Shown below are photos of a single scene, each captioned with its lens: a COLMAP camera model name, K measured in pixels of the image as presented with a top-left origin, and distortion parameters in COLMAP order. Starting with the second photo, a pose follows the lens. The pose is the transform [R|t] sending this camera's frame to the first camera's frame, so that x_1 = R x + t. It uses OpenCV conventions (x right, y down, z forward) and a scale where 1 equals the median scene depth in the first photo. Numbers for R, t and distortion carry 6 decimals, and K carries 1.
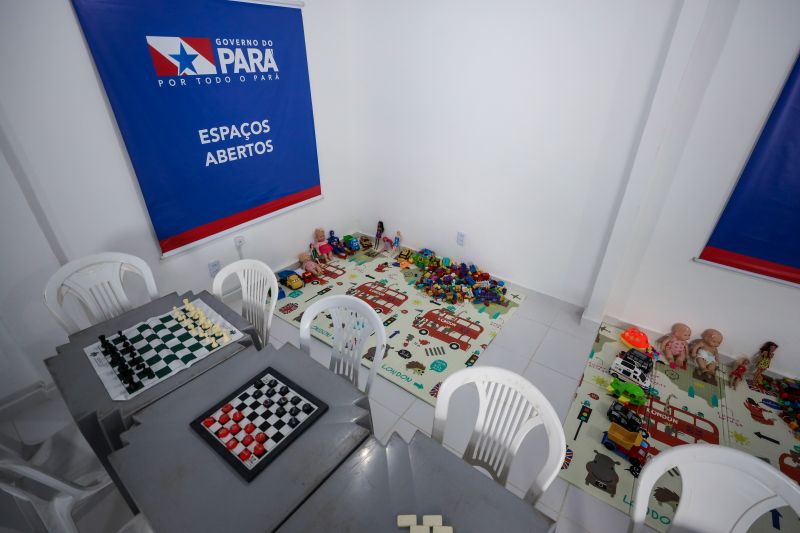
lens RADIAL K [[352.9, 0, 406.8], [0, 352.9, 268.1], [0, 0, 1]] dist [-0.060512, 0.014177]
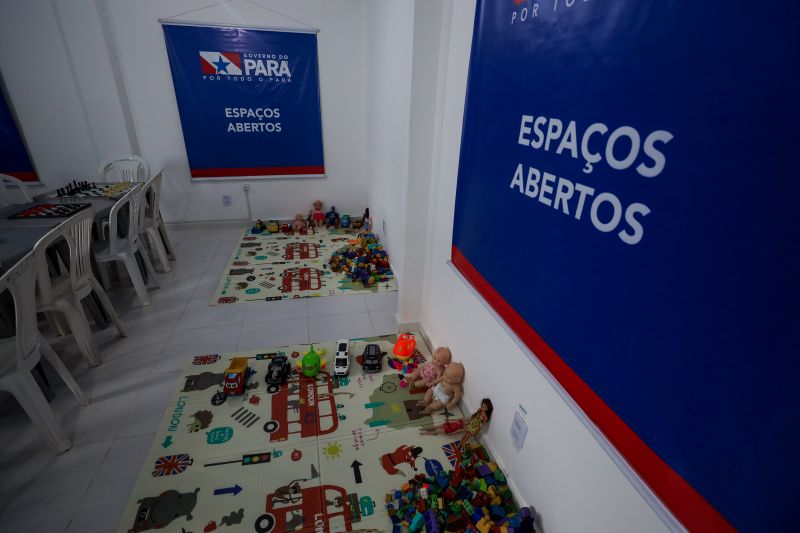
lens RADIAL K [[352.9, 0, 406.8], [0, 352.9, 268.1], [0, 0, 1]] dist [-0.060512, 0.014177]
pose [[0.786193, 0.282550, -0.549606, 1.086659], [-0.340267, 0.940323, -0.003325, 0.019591], [0.515868, 0.189627, 0.835417, 0.214748]]
